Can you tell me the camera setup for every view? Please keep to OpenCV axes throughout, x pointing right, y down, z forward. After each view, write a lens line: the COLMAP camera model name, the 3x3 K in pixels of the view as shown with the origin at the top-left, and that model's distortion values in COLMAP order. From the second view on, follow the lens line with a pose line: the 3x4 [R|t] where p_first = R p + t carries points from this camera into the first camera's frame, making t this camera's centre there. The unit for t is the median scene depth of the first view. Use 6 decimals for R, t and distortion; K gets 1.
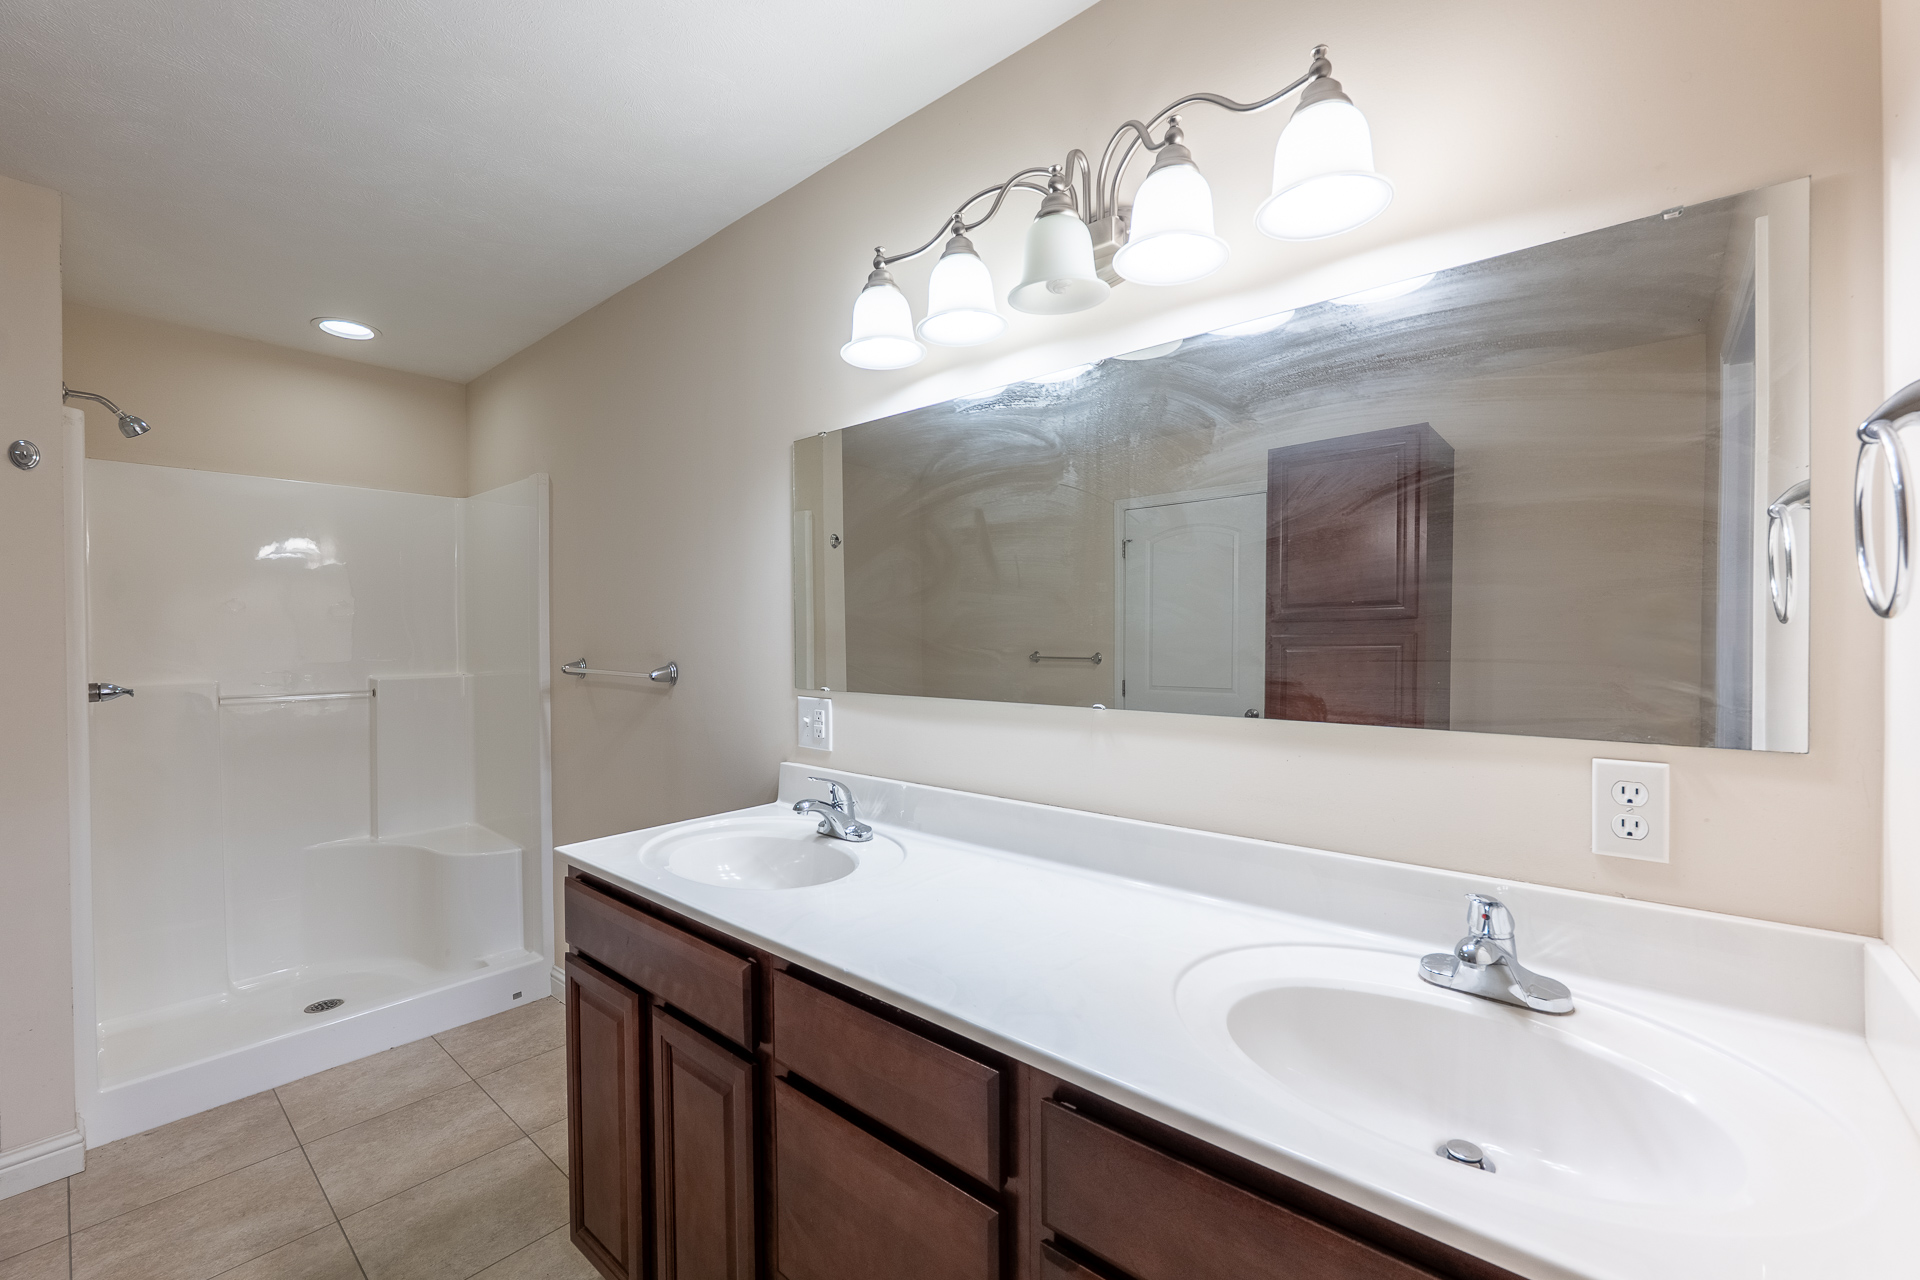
lens RADIAL K [[793.0, 0, 967.1], [0, 793.0, 641.2], [0, 0, 1]] dist [-0.011504, 0.000539]
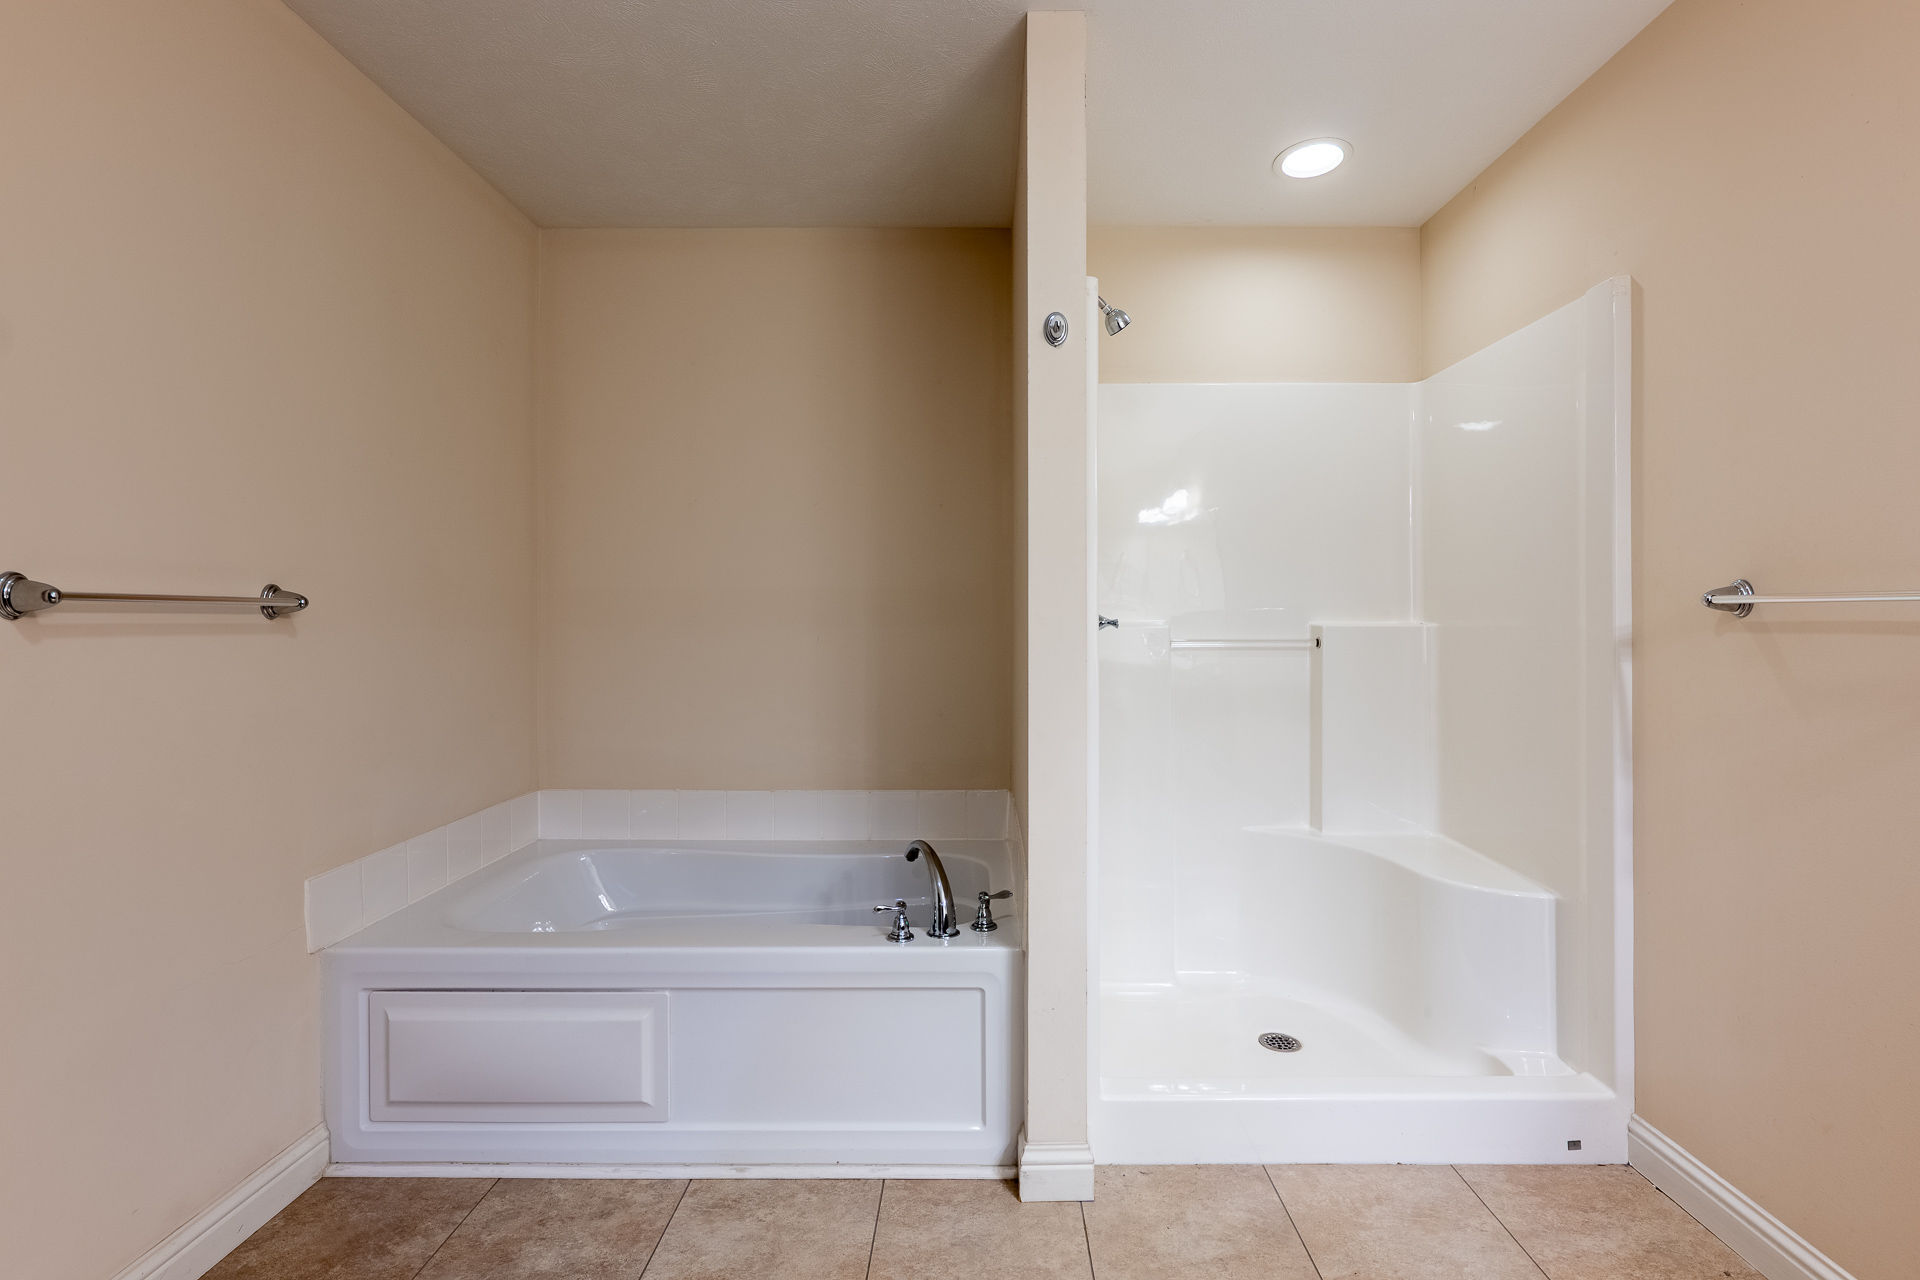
lens RADIAL K [[814.5, 0, 960.8], [0, 814.5, 624.6], [0, 0, 1]] dist [-0.000945, 0.000055]
pose [[0.634019, 0.005238, -0.773300, -0.379919], [-0.010496, 0.999943, -0.001833, 0.056142], [0.773247, 0.009278, 0.634038, 0.233651]]
